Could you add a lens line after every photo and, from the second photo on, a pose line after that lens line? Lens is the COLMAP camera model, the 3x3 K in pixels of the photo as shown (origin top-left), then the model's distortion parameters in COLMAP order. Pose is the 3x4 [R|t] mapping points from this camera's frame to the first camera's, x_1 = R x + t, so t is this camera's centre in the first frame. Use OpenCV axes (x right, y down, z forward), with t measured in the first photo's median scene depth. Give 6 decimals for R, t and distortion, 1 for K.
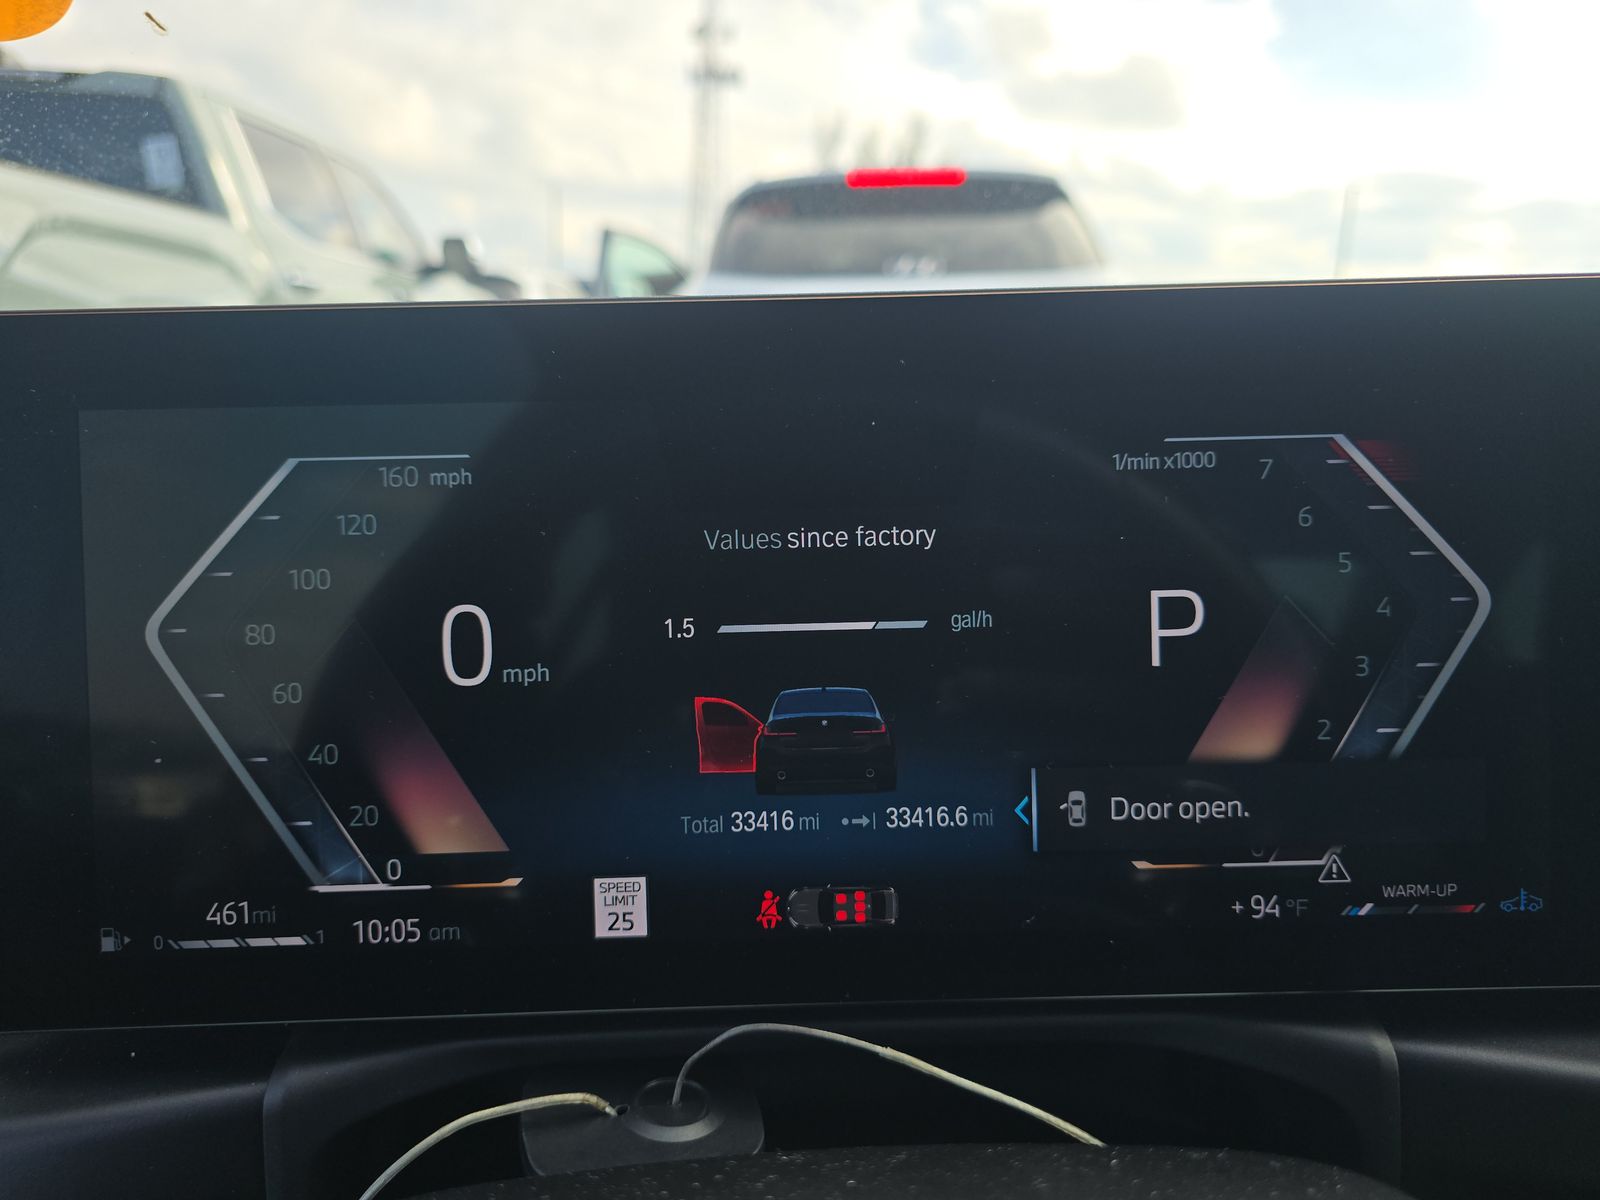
lens RADIAL K [[1121.7, 0, 800.0], [0, 1121.7, 600.0], [0, 0, 1]] dist [-0.012222, -0.005833]
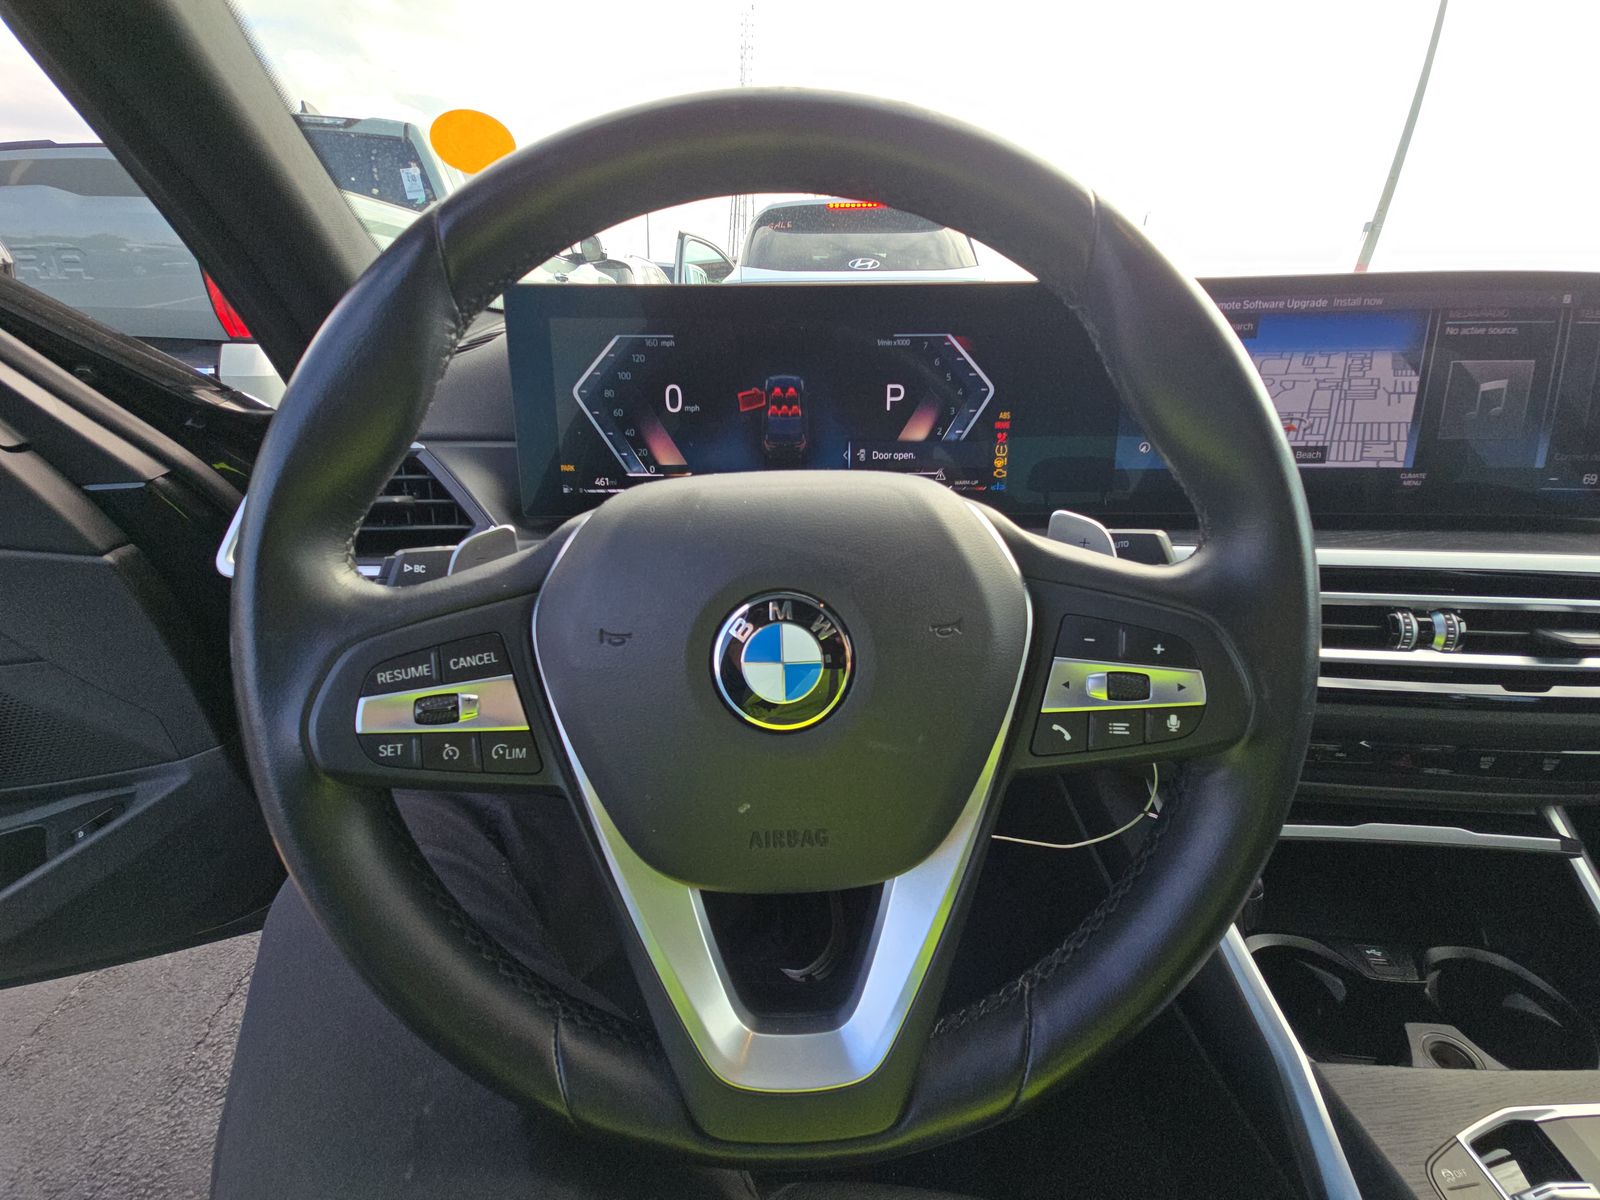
lens RADIAL K [[648.0, 0, 800.0], [0, 648.0, 592.8], [0, 0, 1]] dist [0.010638, -0.012139]
pose [[0.999835, 0.016986, 0.006477, 0.061590], [-0.017880, 0.983189, 0.181713, 0.240869], [-0.003282, -0.181799, 0.983330, -0.921180]]
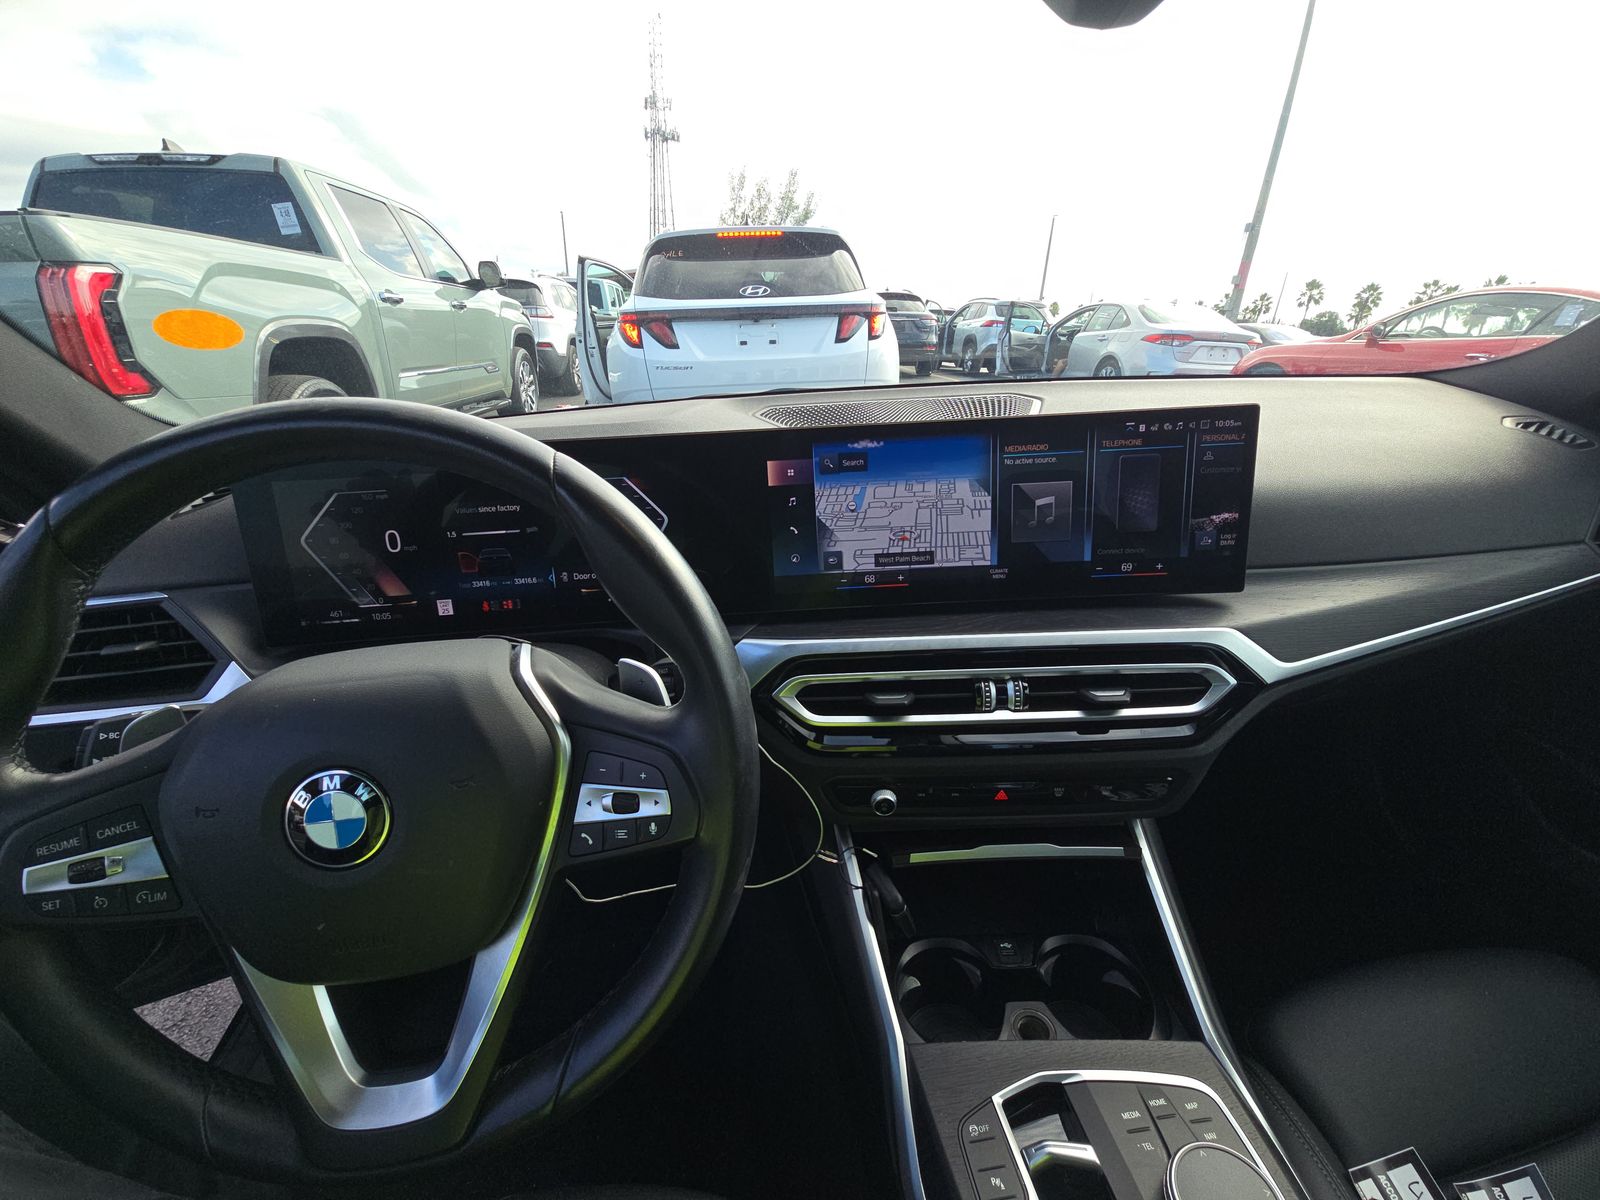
lens RADIAL K [[648.0, 0, 800.0], [0, 648.0, 592.8], [0, 0, 1]] dist [0.010638, -0.012139]
pose [[0.994570, -0.046677, 0.093017, 0.848302], [0.029954, 0.984346, 0.173683, -0.126449], [-0.099668, -0.169954, 0.980399, -1.301541]]
